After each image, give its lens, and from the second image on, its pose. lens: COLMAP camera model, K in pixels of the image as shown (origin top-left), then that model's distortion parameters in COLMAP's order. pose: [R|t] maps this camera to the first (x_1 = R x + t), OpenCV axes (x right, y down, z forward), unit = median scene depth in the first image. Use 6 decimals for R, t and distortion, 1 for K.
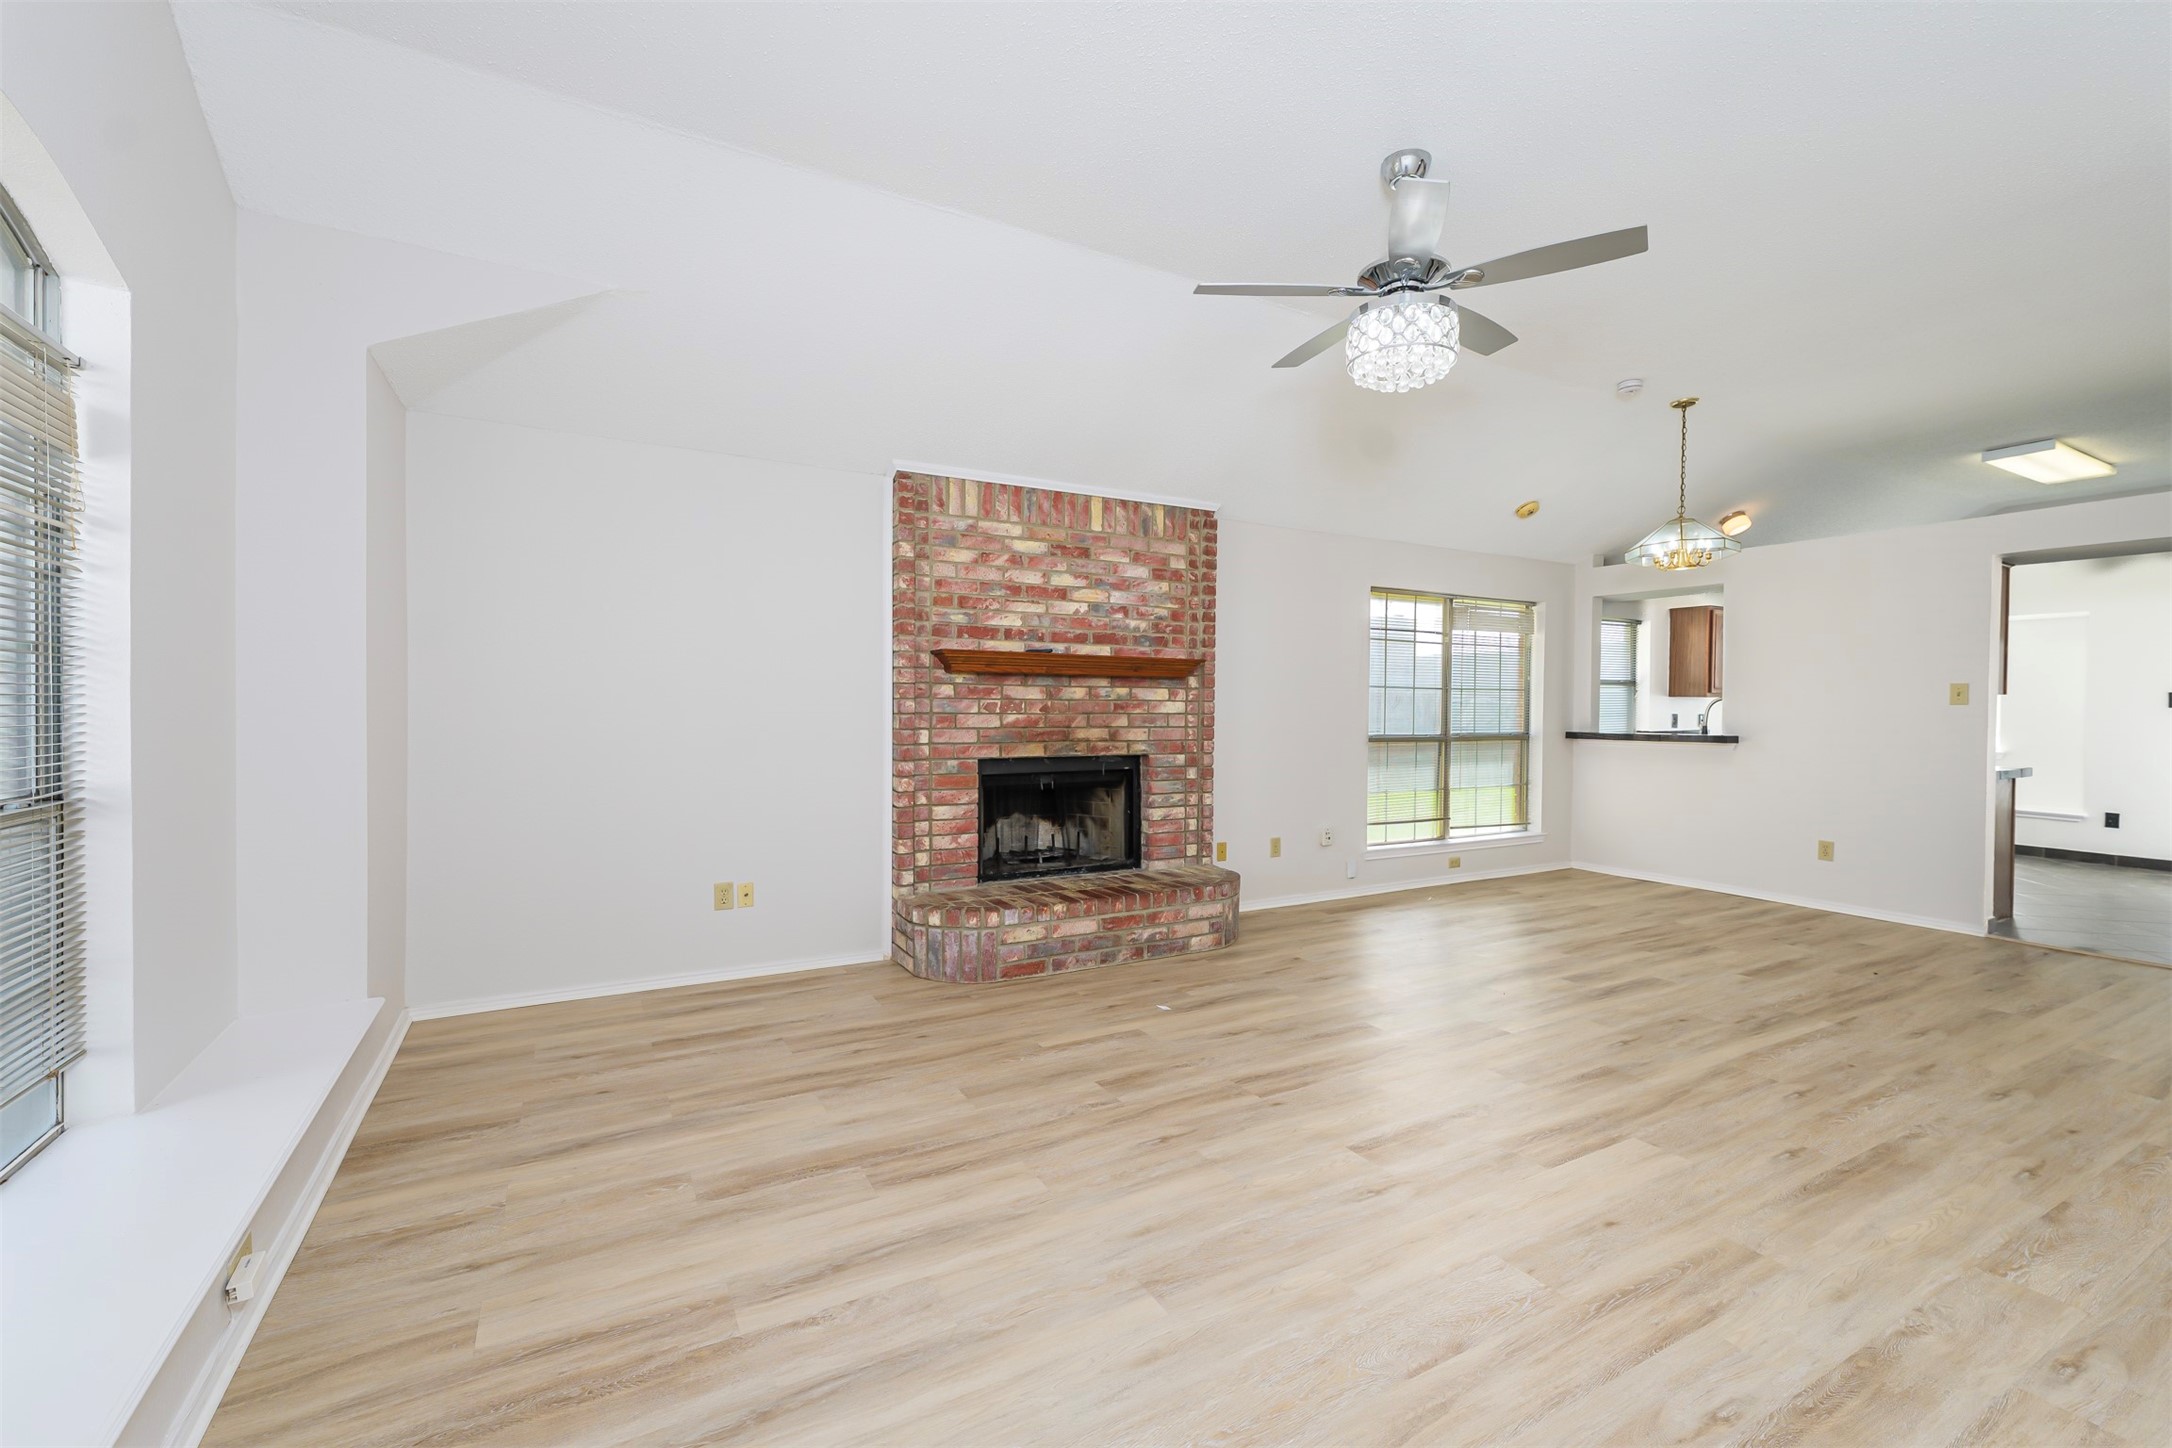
lens RADIAL K [[897.2, 0, 1081.4], [0, 897.2, 719.3], [0, 0, 1]] dist [0.003294, 0.000121]
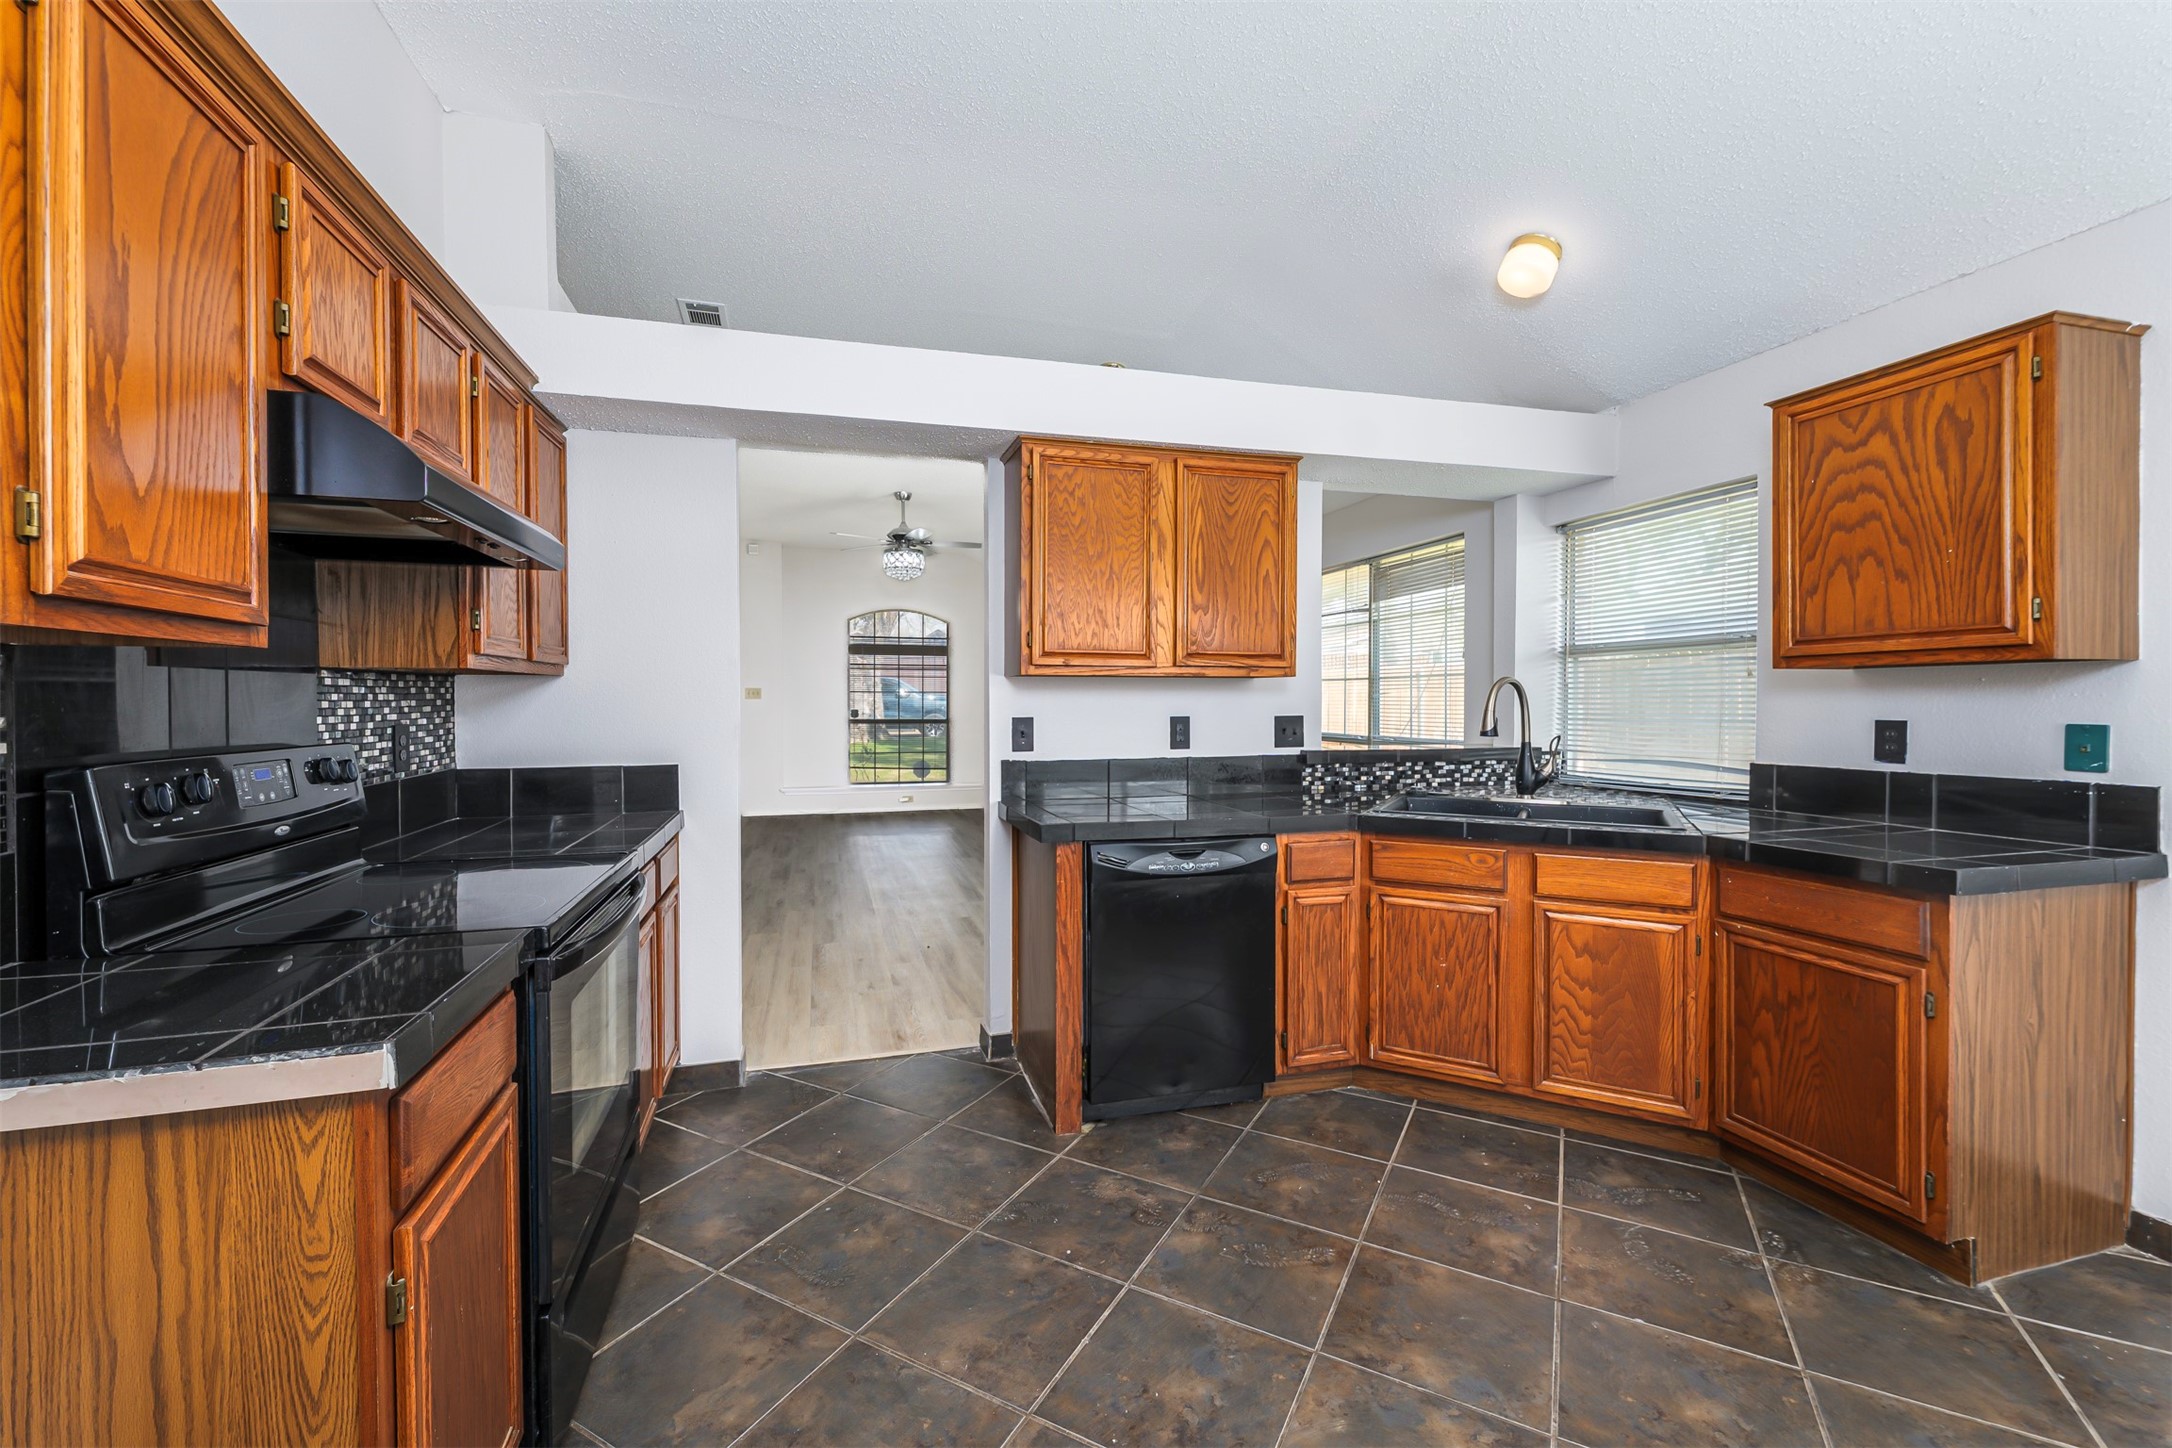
lens RADIAL K [[897.2, 0, 1081.4], [0, 897.2, 719.3], [0, 0, 1]] dist [0.003294, 0.000121]
pose [[-0.218140, 0.015654, -0.975792, 1.696367], [-0.015072, 0.999698, 0.019407, -0.014092], [0.975801, 0.018940, -0.217838, 1.264859]]
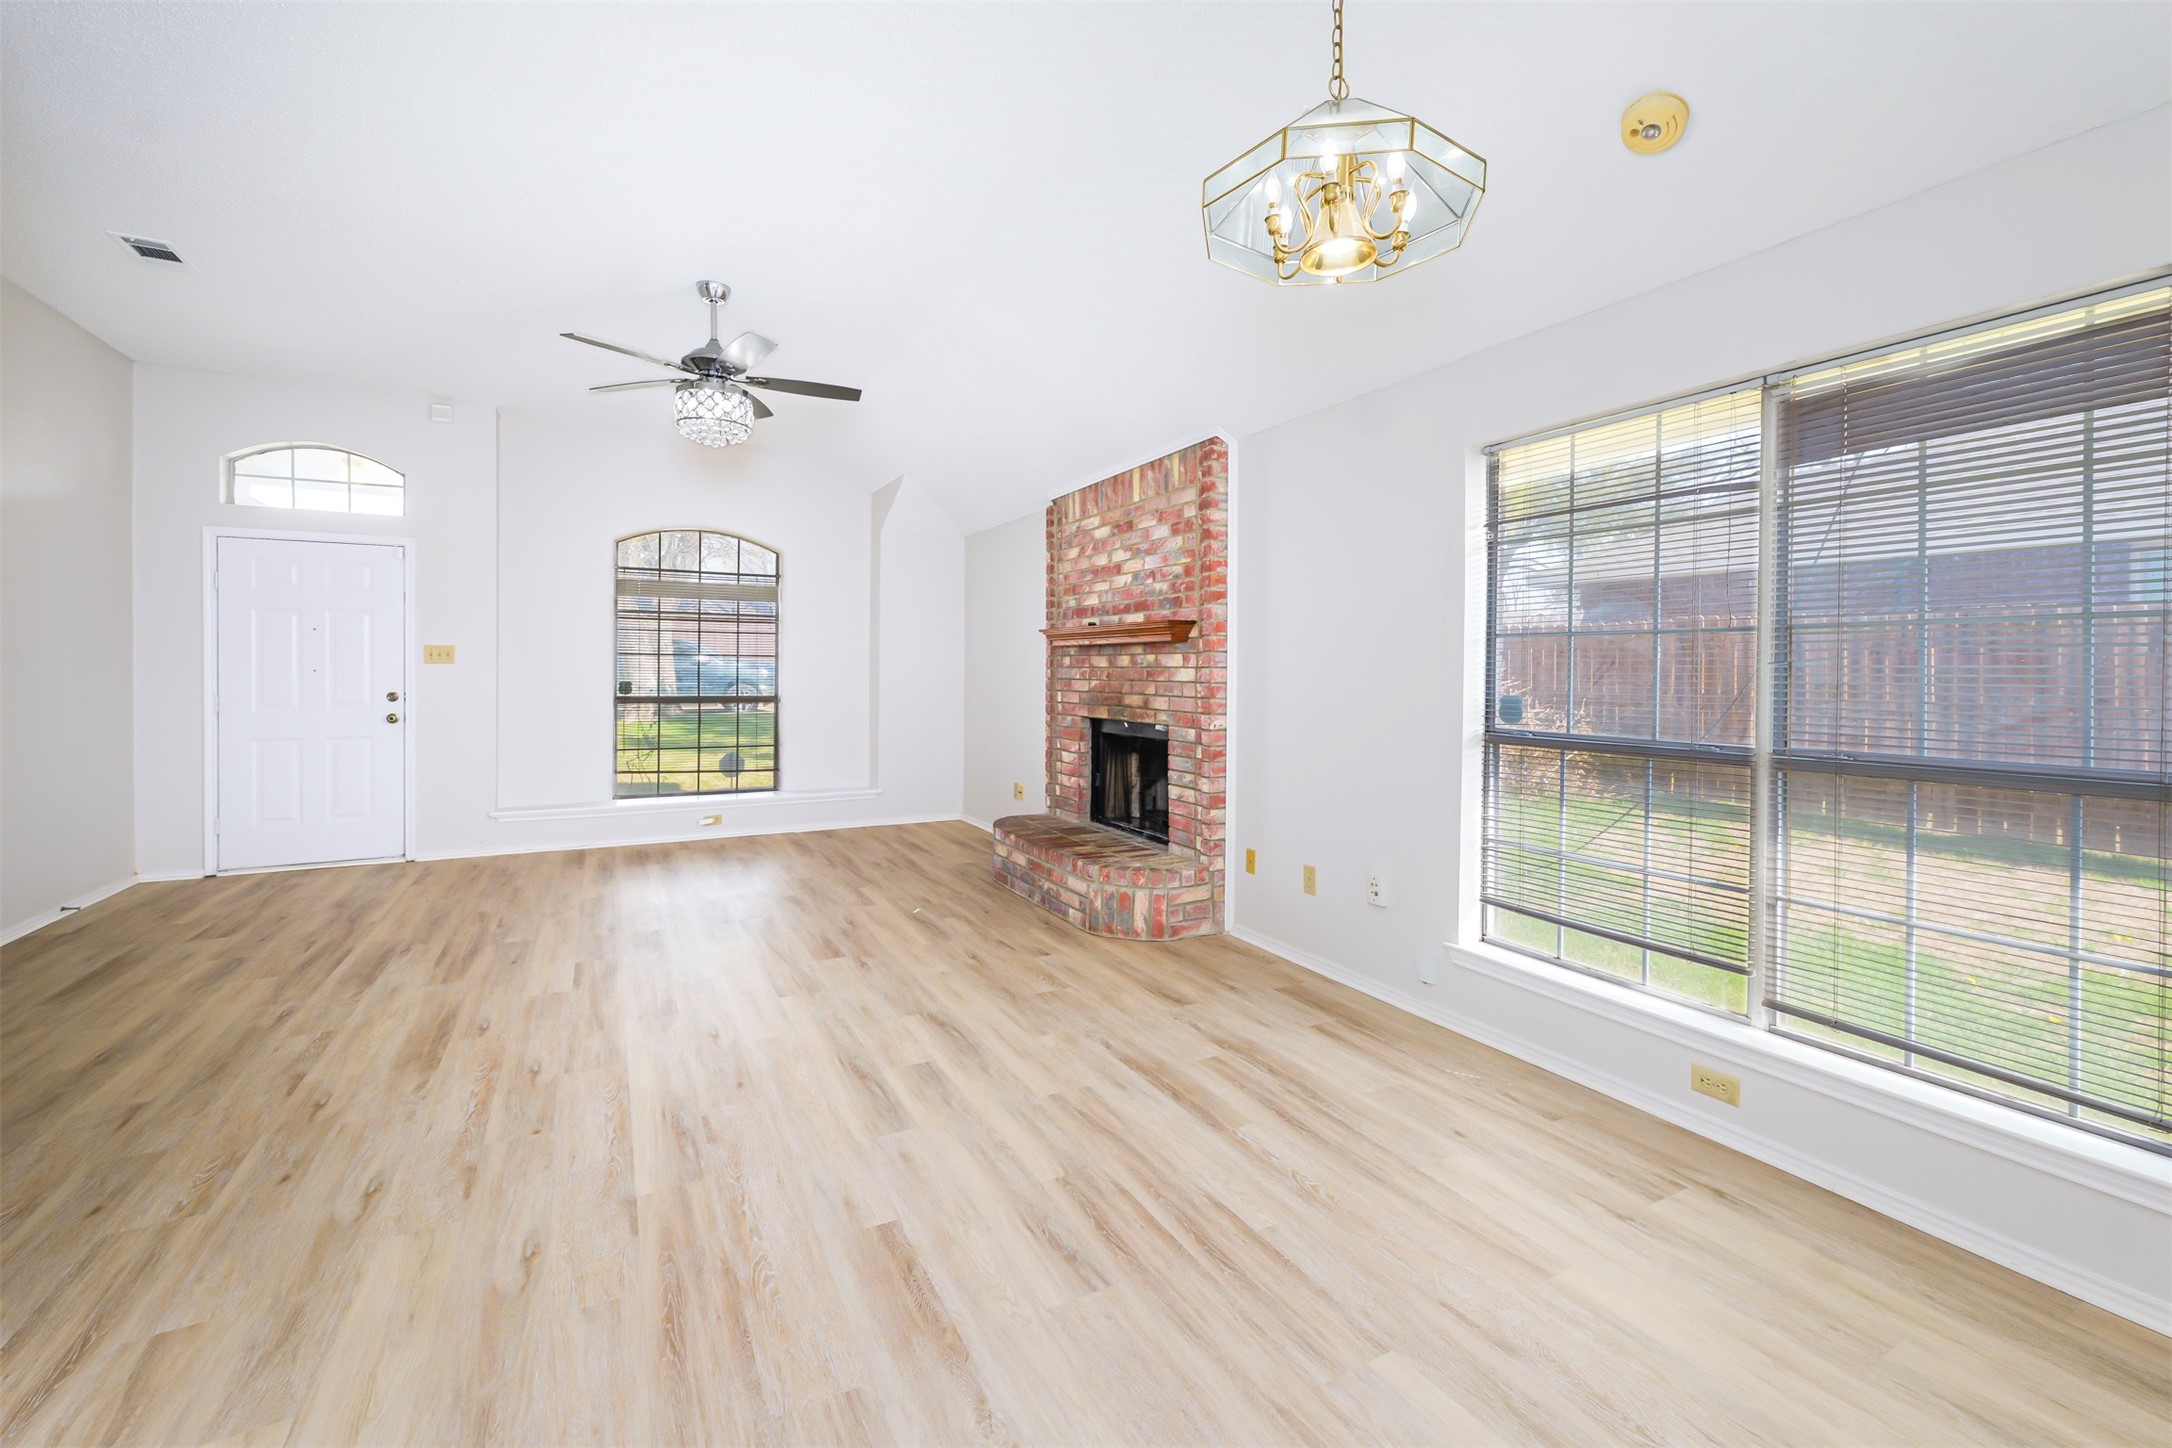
lens RADIAL K [[940.1, 0, 1085.9], [0, 940.1, 676.7], [0, 0, 1]] dist [0.000352, -0.000145]
pose [[-0.027570, -0.000217, -0.999620, 1.106077], [-0.022217, 0.999753, 0.000396, -0.010302], [0.999373, 0.022219, -0.027568, 0.995600]]
